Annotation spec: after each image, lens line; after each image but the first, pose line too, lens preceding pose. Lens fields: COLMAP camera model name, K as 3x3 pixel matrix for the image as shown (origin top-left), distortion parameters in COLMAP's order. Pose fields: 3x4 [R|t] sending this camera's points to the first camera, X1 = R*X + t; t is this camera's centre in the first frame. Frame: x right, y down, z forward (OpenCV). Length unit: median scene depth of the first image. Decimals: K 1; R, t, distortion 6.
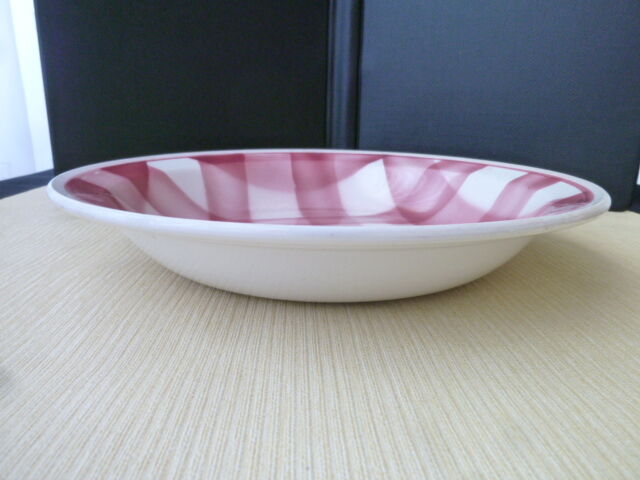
lens RADIAL K [[476.1, 0, 319.5], [0, 476.1, 239.8], [0, 0, 1]] dist [-0.015071, -0.006416]
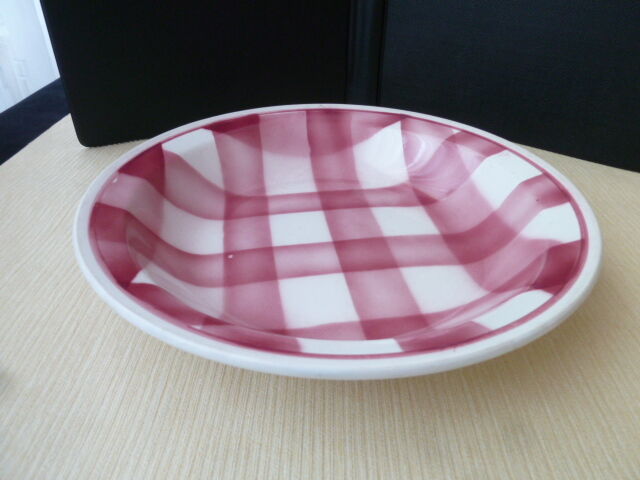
lens RADIAL K [[476.1, 0, 320.8], [0, 476.1, 241.6], [0, 0, 1]] dist [-0.015071, -0.006416]
pose [[0.998177, 0.032021, -0.051156, 0.059960], [-0.013790, 0.946222, 0.323224, -0.538757], [0.058755, -0.321929, 0.944939, -0.001888]]
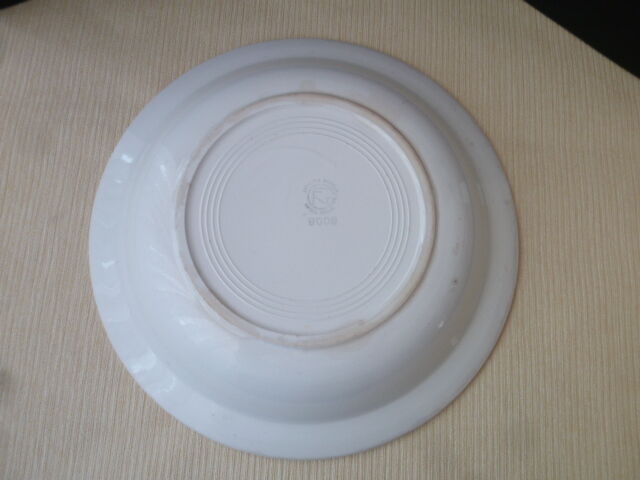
lens RADIAL K [[476.1, 0, 326.8], [0, 476.1, 238.6], [0, 0, 1]] dist [-0.015071, -0.006416]
pose [[0.995437, 0.094984, -0.009121, 0.210861], [-0.036028, 0.462629, 0.885819, -1.529006], [0.088359, -0.881449, 0.463940, 0.759411]]
